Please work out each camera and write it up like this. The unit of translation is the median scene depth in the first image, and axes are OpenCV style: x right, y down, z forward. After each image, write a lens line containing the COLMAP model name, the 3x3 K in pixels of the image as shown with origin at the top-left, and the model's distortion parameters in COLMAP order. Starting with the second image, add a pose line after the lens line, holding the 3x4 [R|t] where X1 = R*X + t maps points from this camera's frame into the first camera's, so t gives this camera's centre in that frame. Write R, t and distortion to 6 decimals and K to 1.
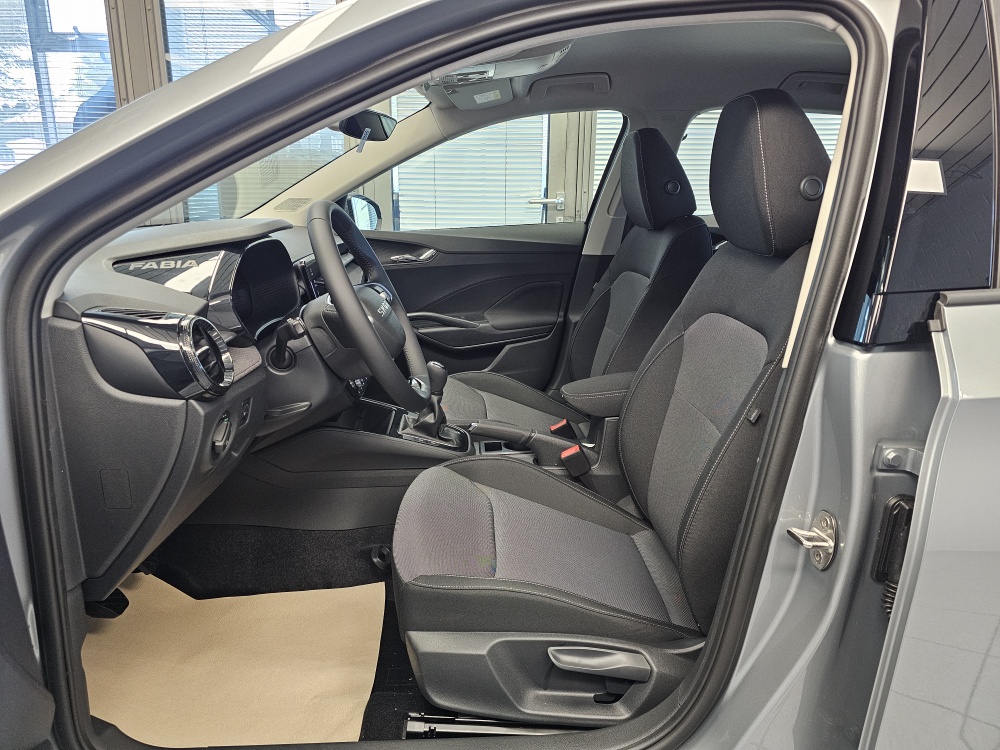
lens RADIAL K [[673.2, 0, 501.7], [0, 673.2, 362.3], [0, 0, 1]] dist [0.001562, -0.000175]
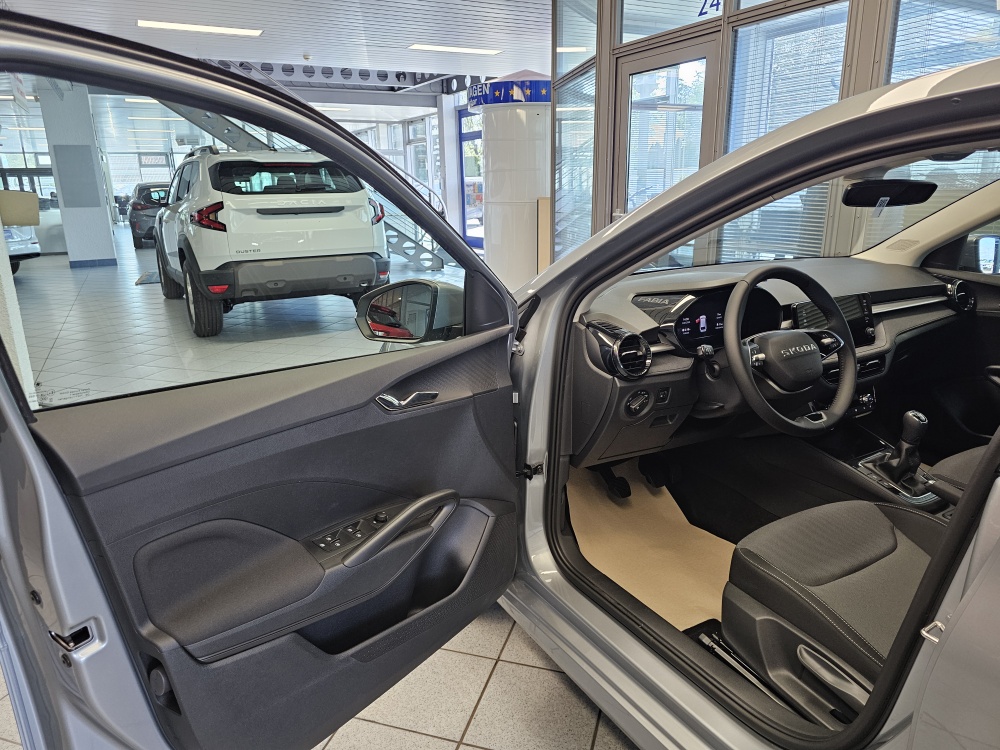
lens RADIAL K [[695.5, 0, 504.0], [0, 695.5, 373.7], [0, 0, 1]] dist [0.015307, -0.001163]
pose [[0.449859, 0.217380, -0.866241, 0.838768], [-0.200889, 0.969700, 0.139017, -0.125254], [0.870213, 0.111480, 0.479897, -0.146179]]
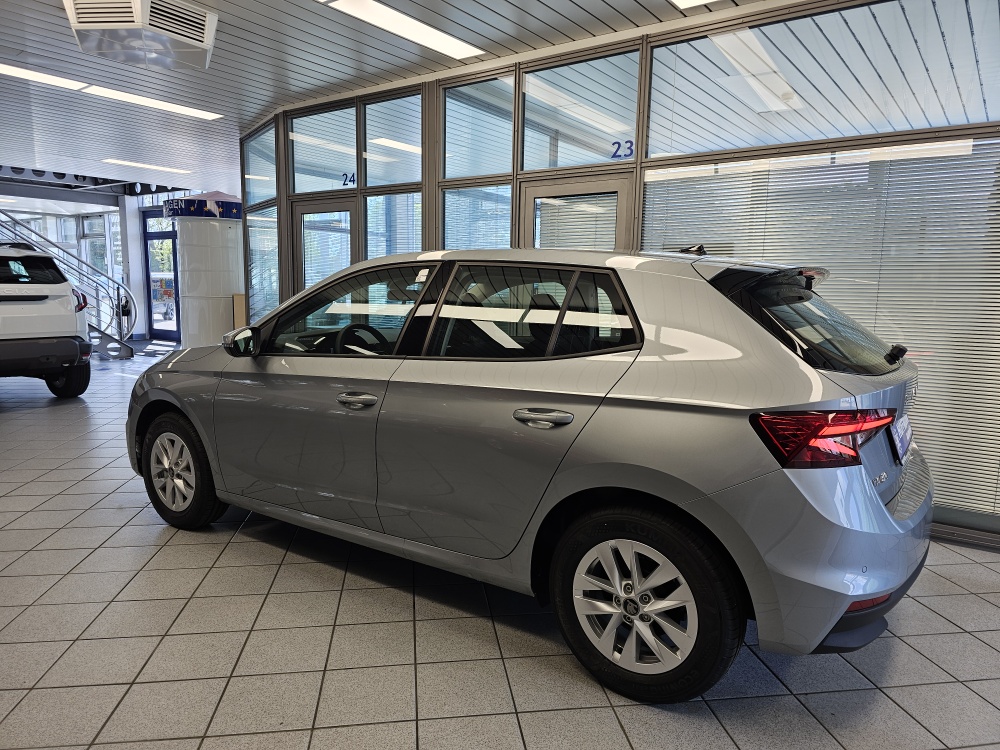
lens RADIAL K [[674.4, 0, 530.0], [0, 674.4, 375.9], [0, 0, 1]] dist [0.017239, -0.002491]
pose [[0.804190, 0.082664, -0.588595, 2.501045], [-0.159108, 0.984081, -0.079181, 0.137814], [0.572680, 0.157327, 0.804541, -1.153874]]
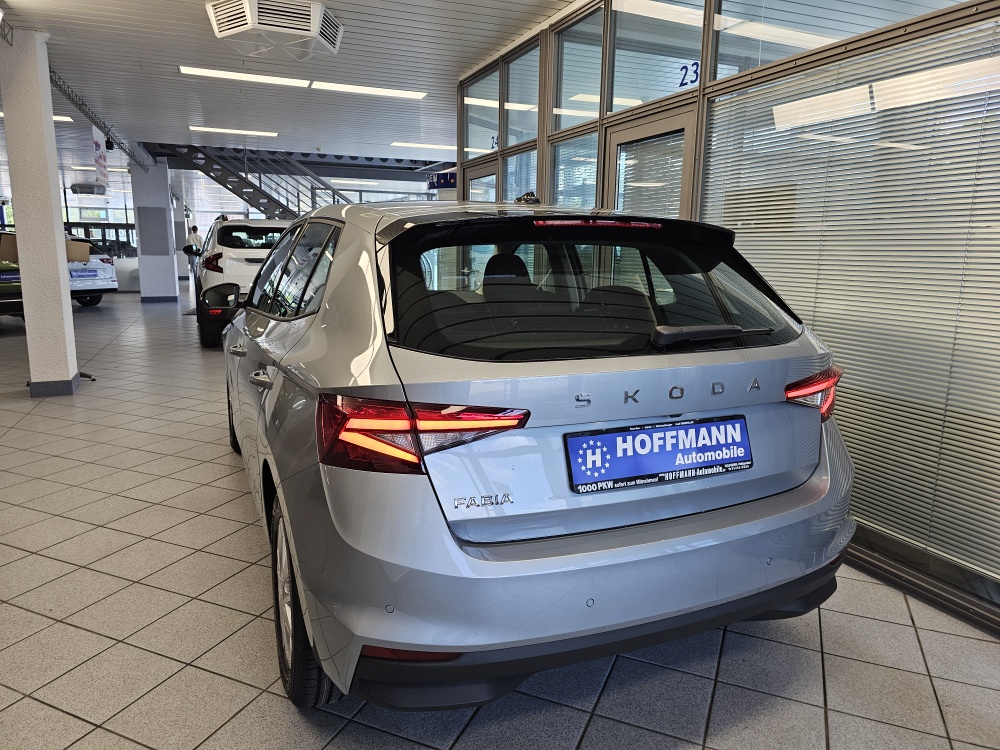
lens RADIAL K [[695.5, 0, 504.0], [0, 695.5, 373.7], [0, 0, 1]] dist [0.015307, -0.001163]
pose [[0.354717, 0.161804, -0.920867, 3.549887], [-0.245182, 0.966542, 0.075385, -0.286967], [0.902254, 0.199039, 0.382520, 0.553114]]
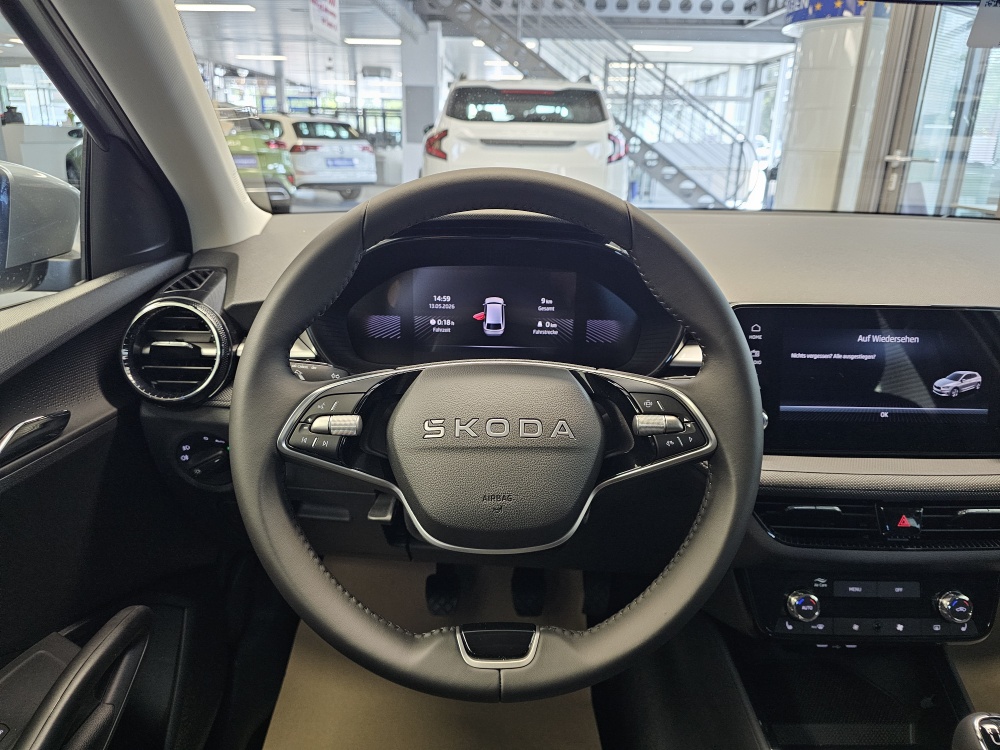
lens RADIAL K [[695.5, 0, 504.0], [0, 695.5, 373.7], [0, 0, 1]] dist [0.015307, -0.001163]
pose [[-0.044216, 0.307533, -0.950510, 0.257736], [-0.272109, 0.911760, 0.307653, -0.279695], [0.961250, 0.272245, 0.043368, 1.098161]]
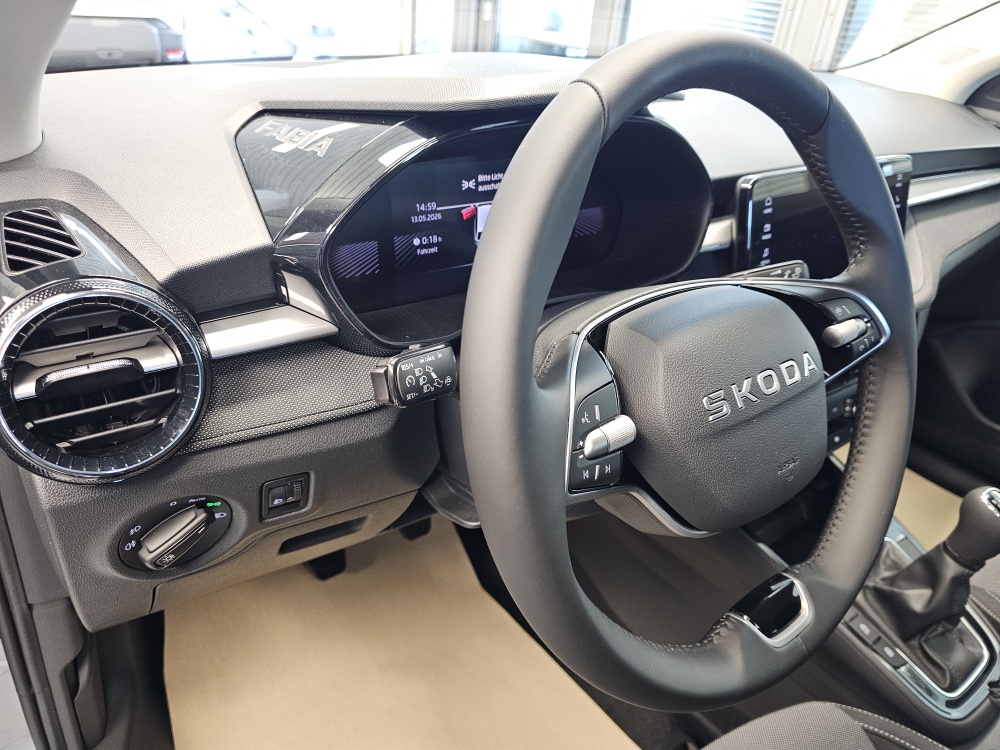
lens RADIAL K [[677.7, 0, 514.2], [0, 677.7, 404.0], [0, 0, 1]] dist [0.005662, 0.000930]
pose [[0.557477, 0.470369, -0.684085, 0.000216], [-0.278705, 0.882223, 0.379483, -0.190735], [0.782012, -0.020895, 0.622913, 0.773147]]
